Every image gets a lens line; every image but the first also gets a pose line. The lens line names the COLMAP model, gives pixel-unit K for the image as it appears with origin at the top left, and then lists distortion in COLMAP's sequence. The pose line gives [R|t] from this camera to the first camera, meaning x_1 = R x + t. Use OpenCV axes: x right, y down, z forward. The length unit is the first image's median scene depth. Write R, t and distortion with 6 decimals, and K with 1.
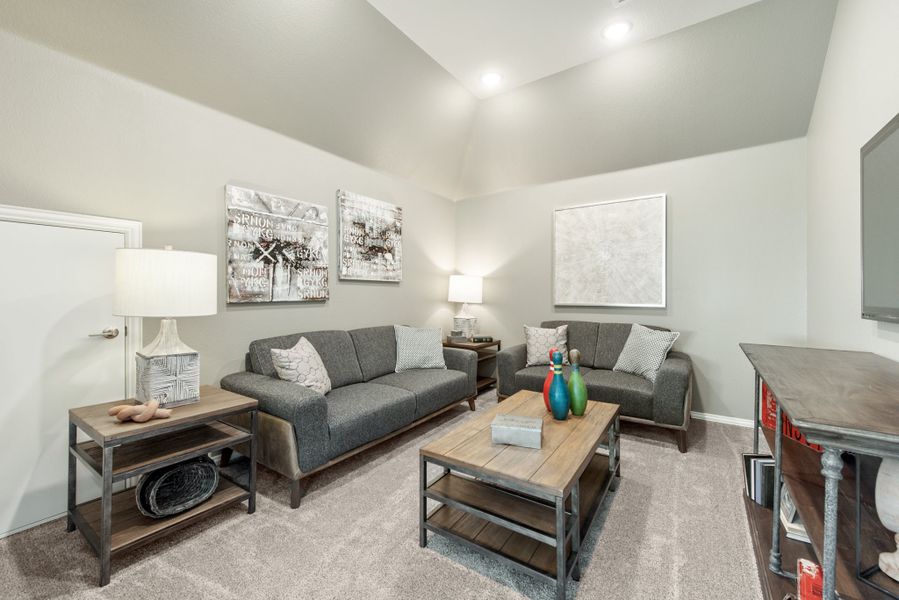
lens RADIAL K [[354.2, 0, 448.3], [0, 354.2, 295.5], [0, 0, 1]] dist [0.002447, -0.000203]
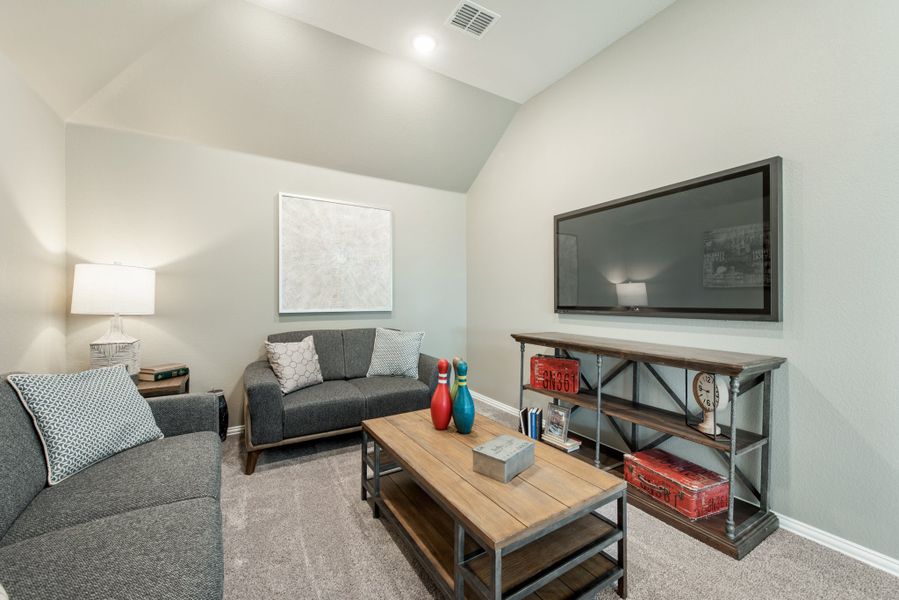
lens RADIAL K [[354.2, 0, 446.9], [0, 354.2, 300.0], [0, 0, 1]] dist [0.002447, -0.000203]
pose [[0.398834, -0.007423, 0.916993, -0.313570], [0.005460, 0.999969, 0.005721, -0.005447], [-0.917007, 0.002725, 0.398862, 0.370099]]
